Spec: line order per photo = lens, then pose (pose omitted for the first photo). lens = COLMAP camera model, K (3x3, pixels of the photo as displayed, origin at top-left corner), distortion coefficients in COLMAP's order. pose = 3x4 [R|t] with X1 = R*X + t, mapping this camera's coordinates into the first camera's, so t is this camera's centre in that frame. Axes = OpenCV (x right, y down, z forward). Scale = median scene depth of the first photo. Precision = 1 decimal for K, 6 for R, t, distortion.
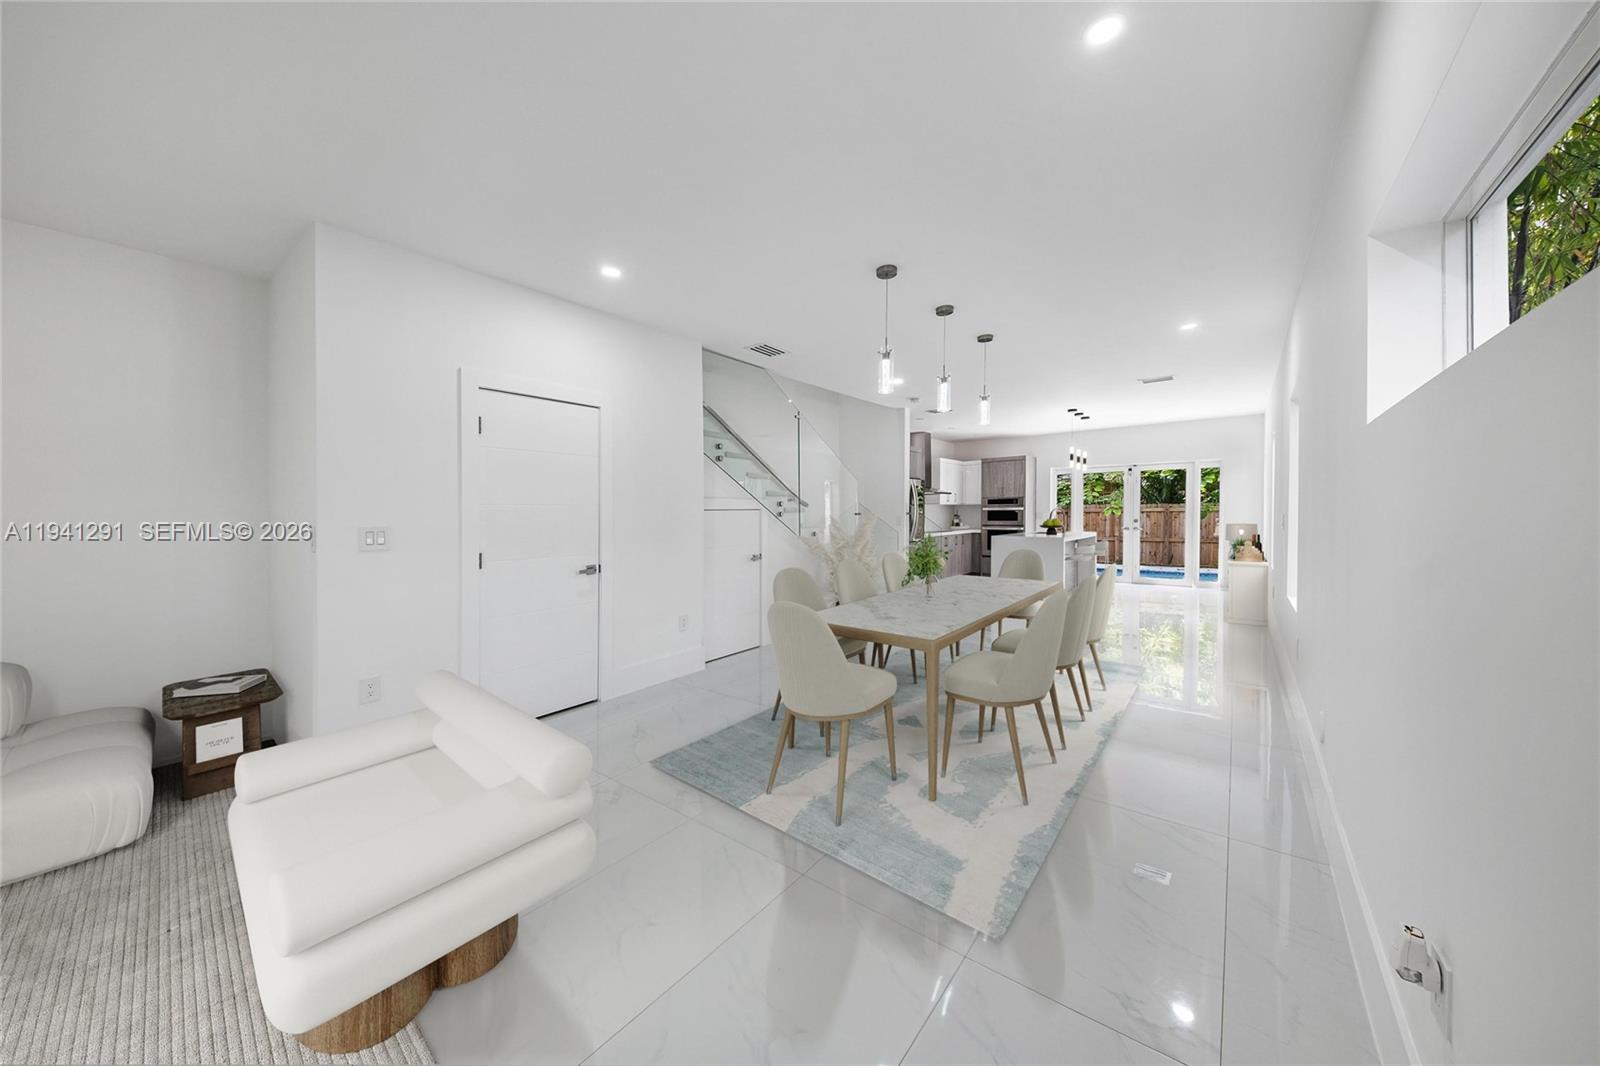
lens RADIAL K [[547.6, 0, 783.0], [0, 547.6, 529.6], [0, 0, 1]] dist [0.000025, -0.000032]
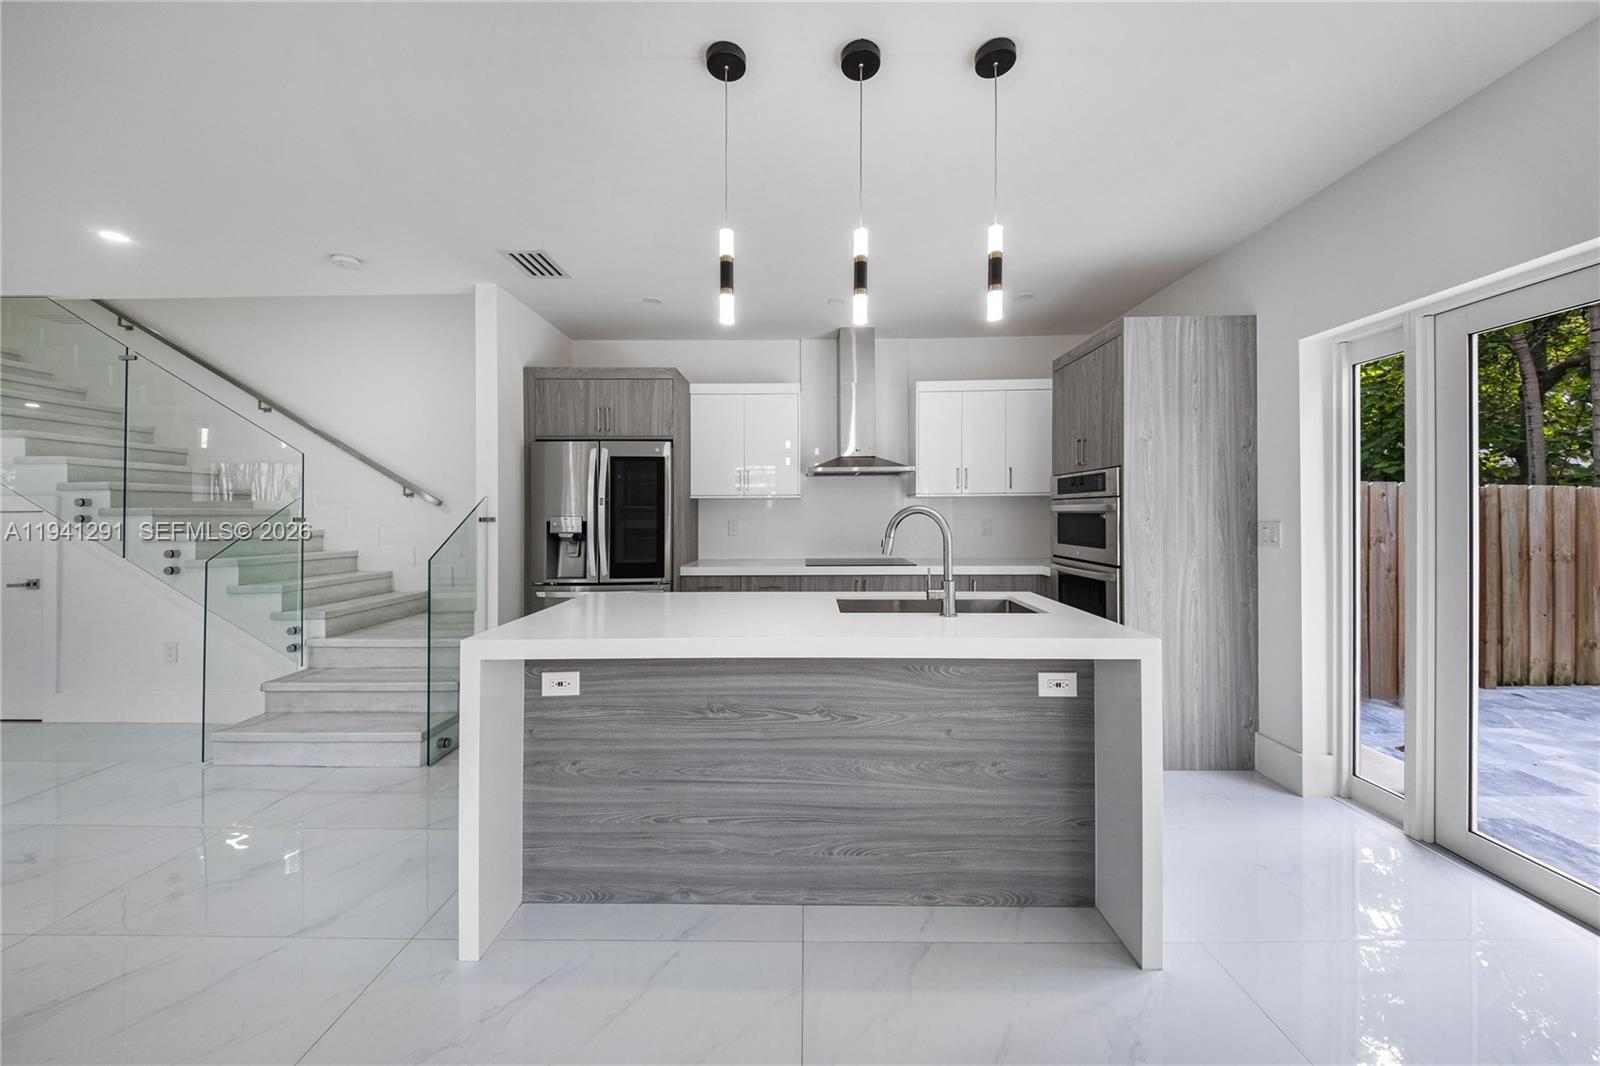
lens RADIAL K [[550.1, 0, 802.2], [0, 550.1, 511.6], [0, 0, 1]] dist [0.030784, -0.015545]
pose [[0.628611, 0.003913, -0.777710, 0.558713], [-0.026535, 0.999513, -0.016419, -0.026733], [0.777267, 0.030958, 0.628409, 0.689997]]
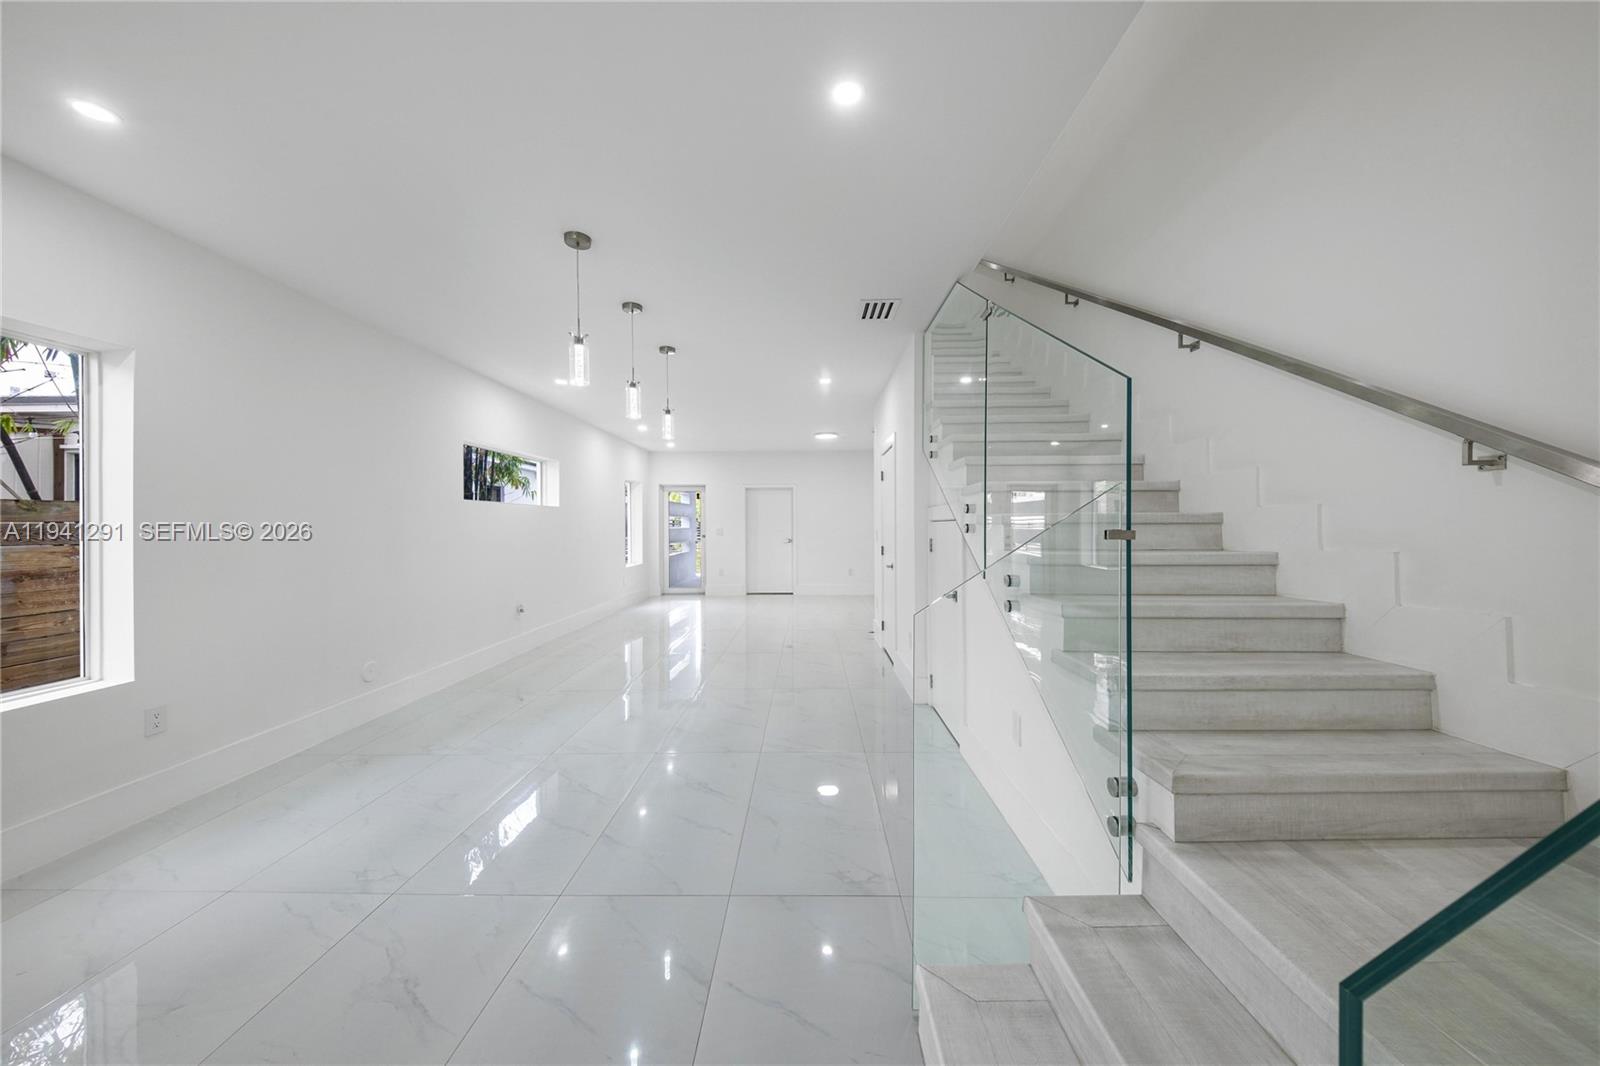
lens RADIAL K [[545.2, 0, 799.8], [0, 545.2, 524.3], [0, 0, 1]] dist [0.031142, -0.014912]
pose [[-0.779961, 0.013330, -0.625686, 0.248488], [-0.005531, 0.999587, 0.028190, -0.025487], [0.625804, 0.025447, -0.779565, 0.726060]]
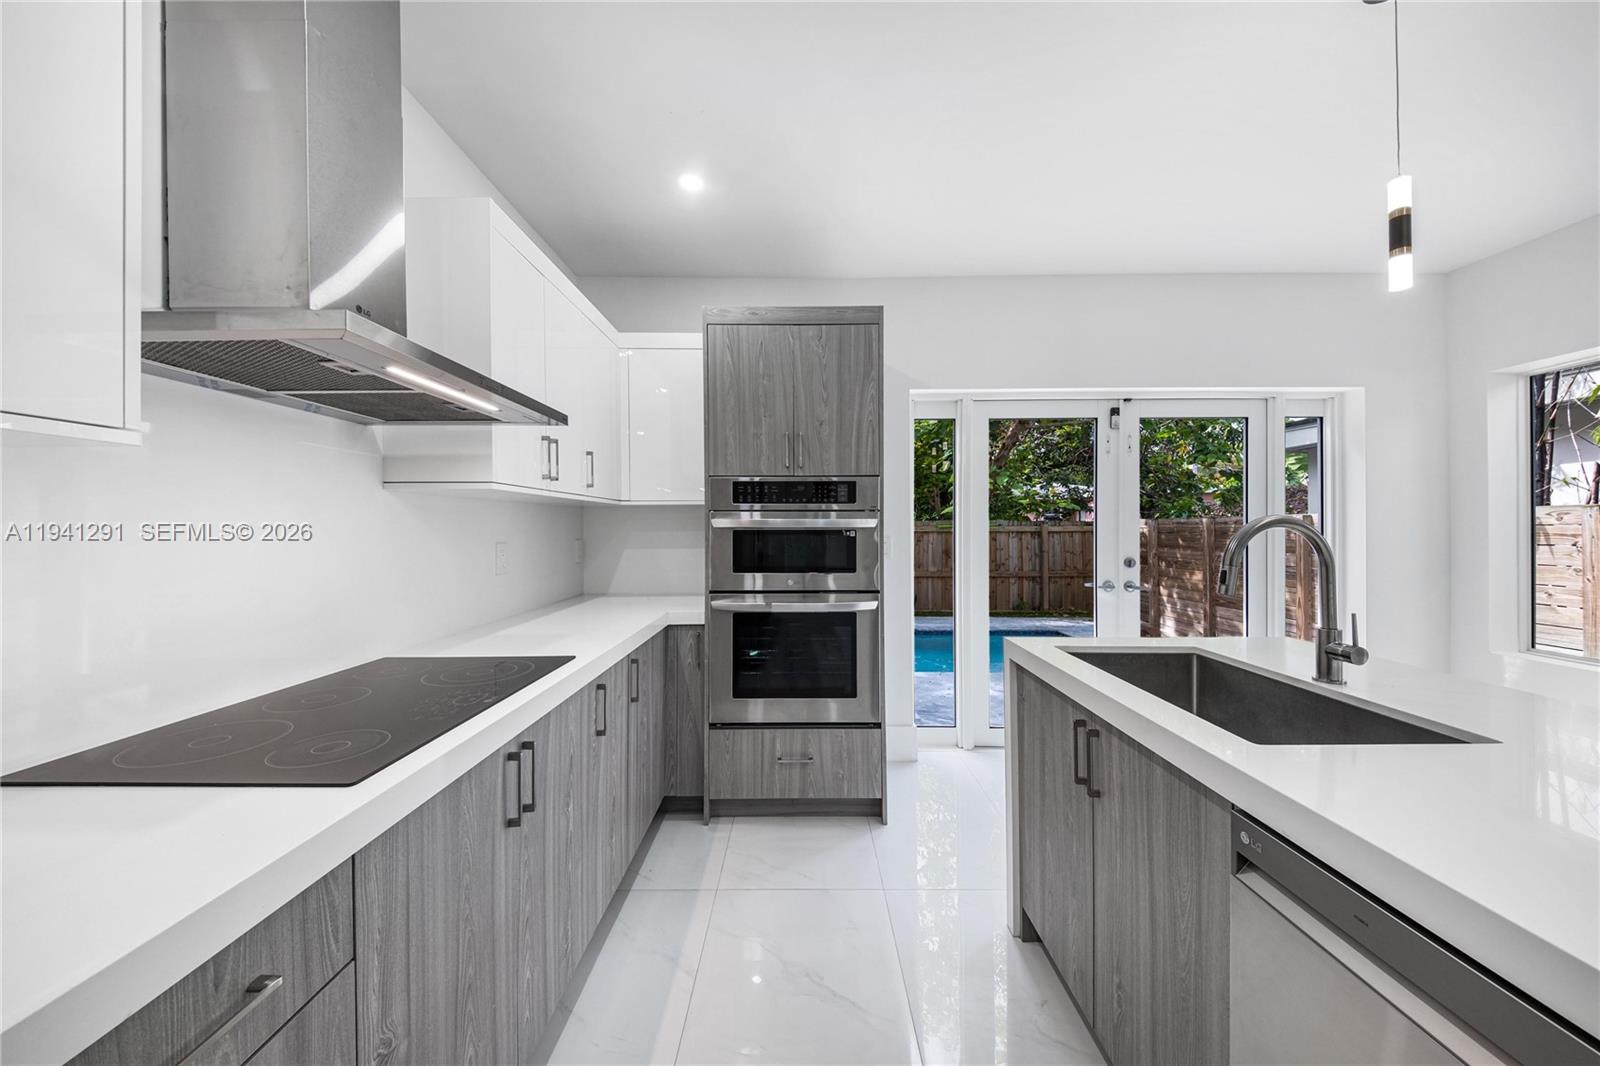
lens RADIAL K [[545.2, 0, 799.8], [0, 545.2, 524.3], [0, 0, 1]] dist [0.031142, -0.014912]
pose [[0.774016, 0.011608, 0.633060, 0.257158], [0.015446, 0.999188, -0.037207, -0.029048], [-0.632978, 0.038577, 0.773208, 0.830590]]
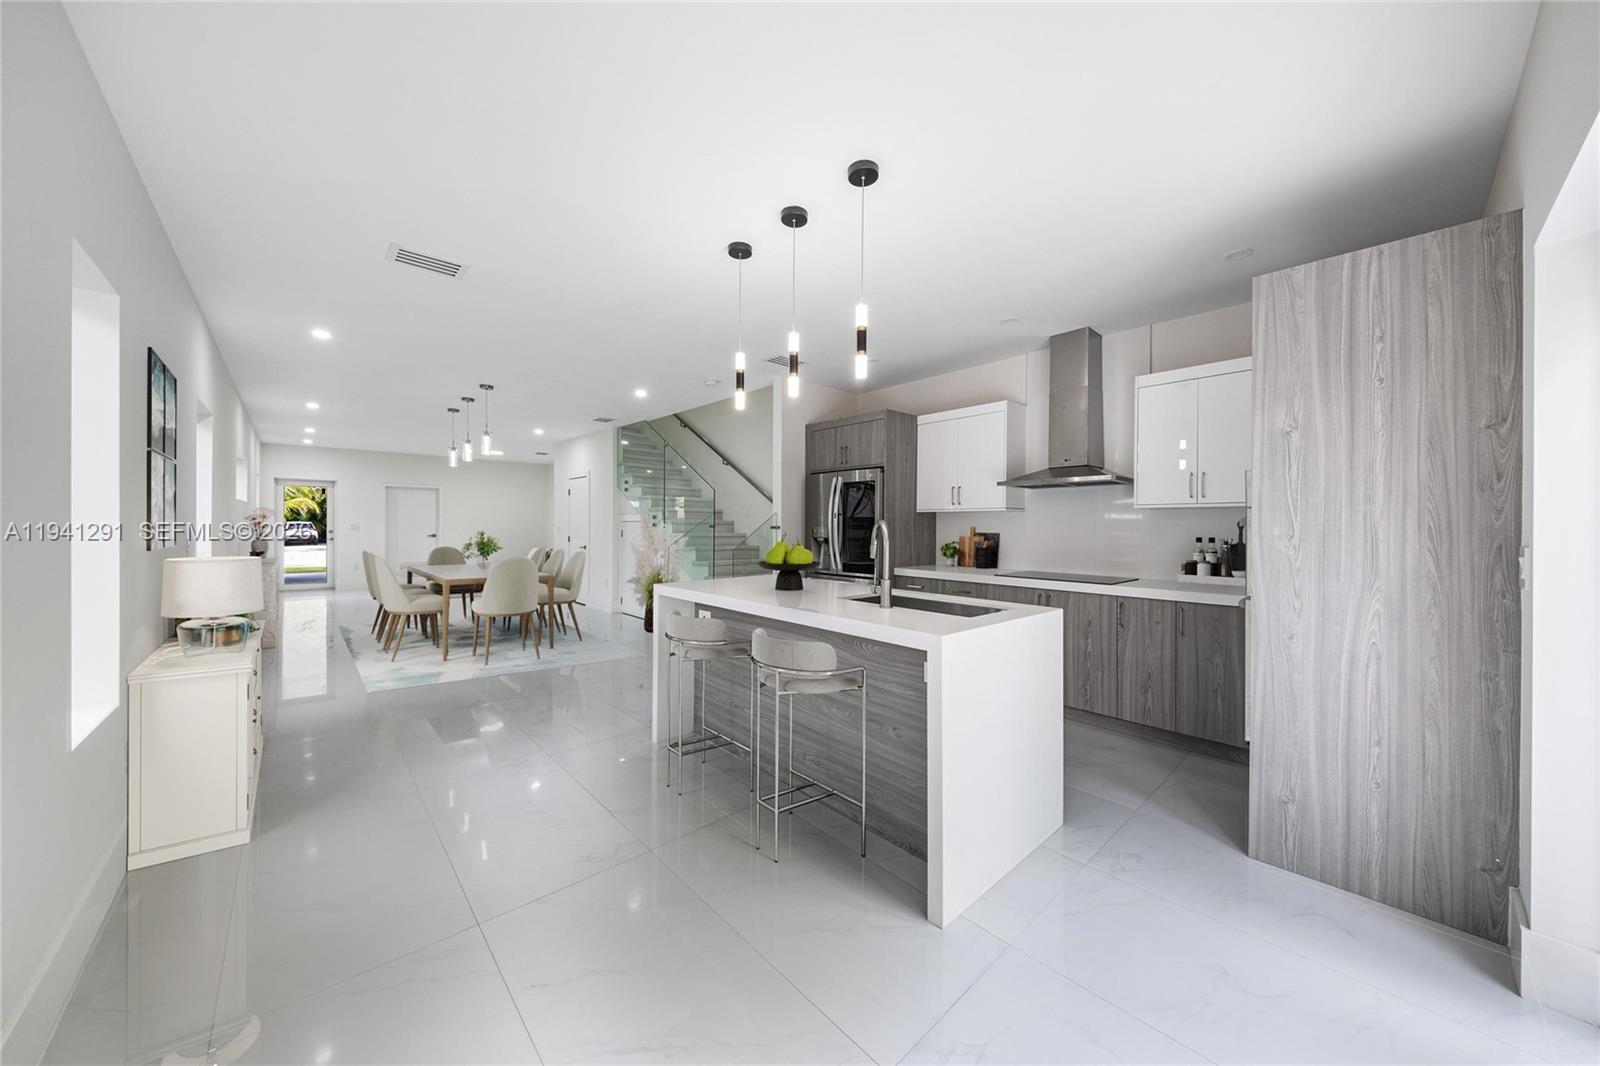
lens RADIAL K [[545.2, 0, 799.8], [0, 545.2, 524.3], [0, 0, 1]] dist [0.031142, -0.014912]
pose [[-0.142791, 0.008270, -0.989718, 0.685909], [-0.036258, 0.999250, 0.013581, -0.033390], [0.989089, 0.037824, -0.142384, 0.850858]]
